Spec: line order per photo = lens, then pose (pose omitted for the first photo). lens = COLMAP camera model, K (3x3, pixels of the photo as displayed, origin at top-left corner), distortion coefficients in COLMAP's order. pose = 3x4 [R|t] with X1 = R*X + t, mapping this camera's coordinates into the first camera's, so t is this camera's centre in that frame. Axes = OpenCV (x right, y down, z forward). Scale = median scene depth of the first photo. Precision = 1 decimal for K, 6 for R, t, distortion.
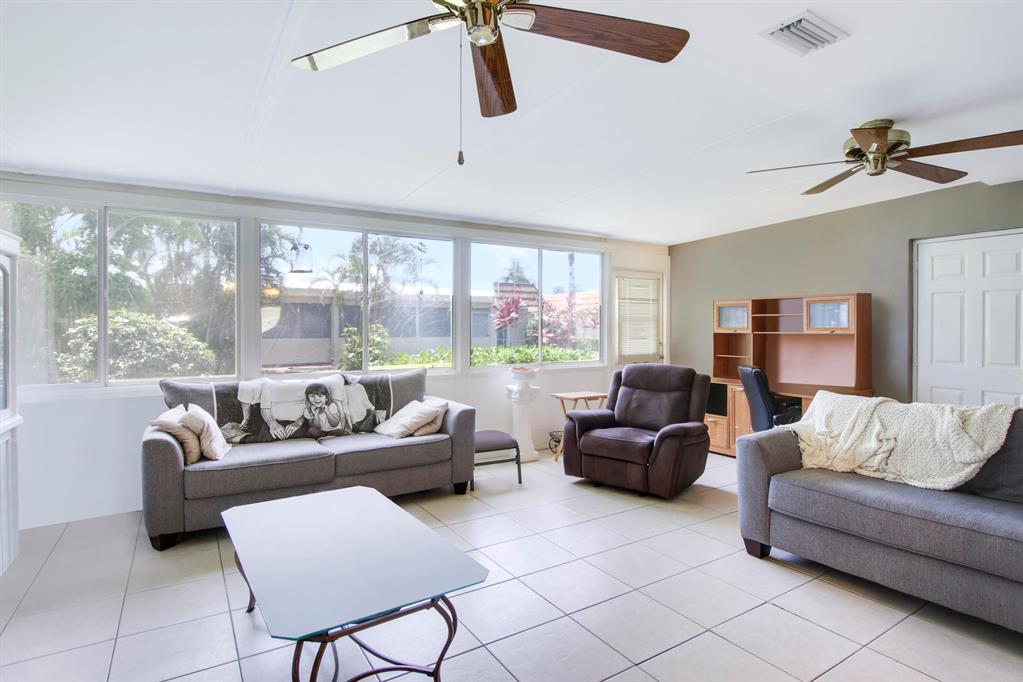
lens RADIAL K [[532.1, 0, 513.3], [0, 532.1, 334.9], [0, 0, 1]] dist [-0.012612, 0.001575]
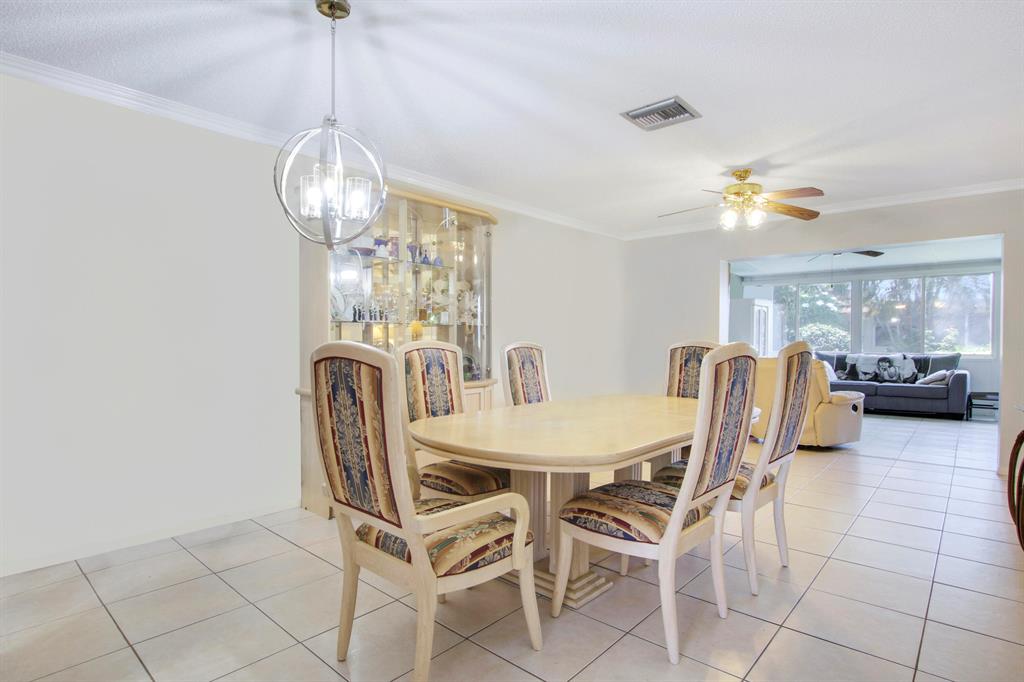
lens RADIAL K [[532.6, 0, 511.8], [0, 532.6, 342.3], [0, 0, 1]] dist [-0.012612, 0.001575]
pose [[0.281621, 0.006311, -0.959505, 1.189069], [-0.017771, 0.999841, 0.001361, 0.058764], [0.959361, 0.016668, 0.281689, -0.959718]]
